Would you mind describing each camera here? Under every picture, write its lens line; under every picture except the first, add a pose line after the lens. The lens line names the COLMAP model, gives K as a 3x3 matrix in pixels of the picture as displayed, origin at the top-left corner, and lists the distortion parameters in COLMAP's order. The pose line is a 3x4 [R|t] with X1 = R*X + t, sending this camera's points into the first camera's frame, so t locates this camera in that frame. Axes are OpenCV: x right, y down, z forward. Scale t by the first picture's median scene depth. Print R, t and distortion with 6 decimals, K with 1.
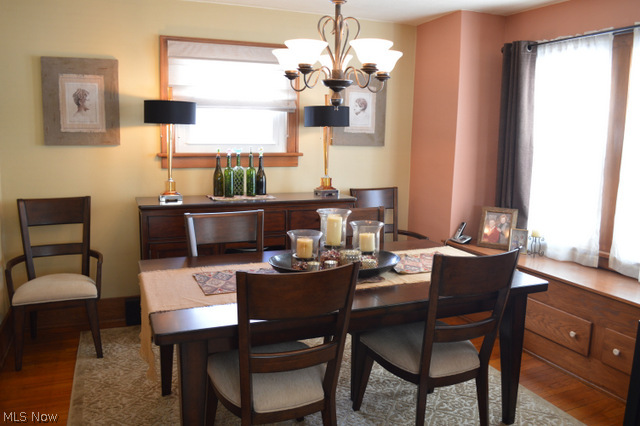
lens RADIAL K [[504.6, 0, 319.5], [0, 504.6, 222.3], [0, 0, 1]] dist [-0.084429, 0.002824]
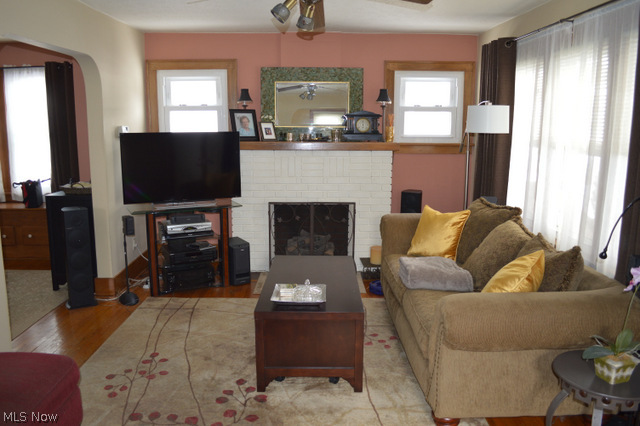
lens RADIAL K [[513.7, 0, 319.8], [0, 513.7, 210.6], [0, 0, 1]] dist [-0.083199, 0.013401]
pose [[0.374065, -0.165304, 0.912552, -0.569476], [0.158518, 0.980902, 0.112707, 0.089651], [-0.913755, 0.102496, 0.393124, -0.639664]]
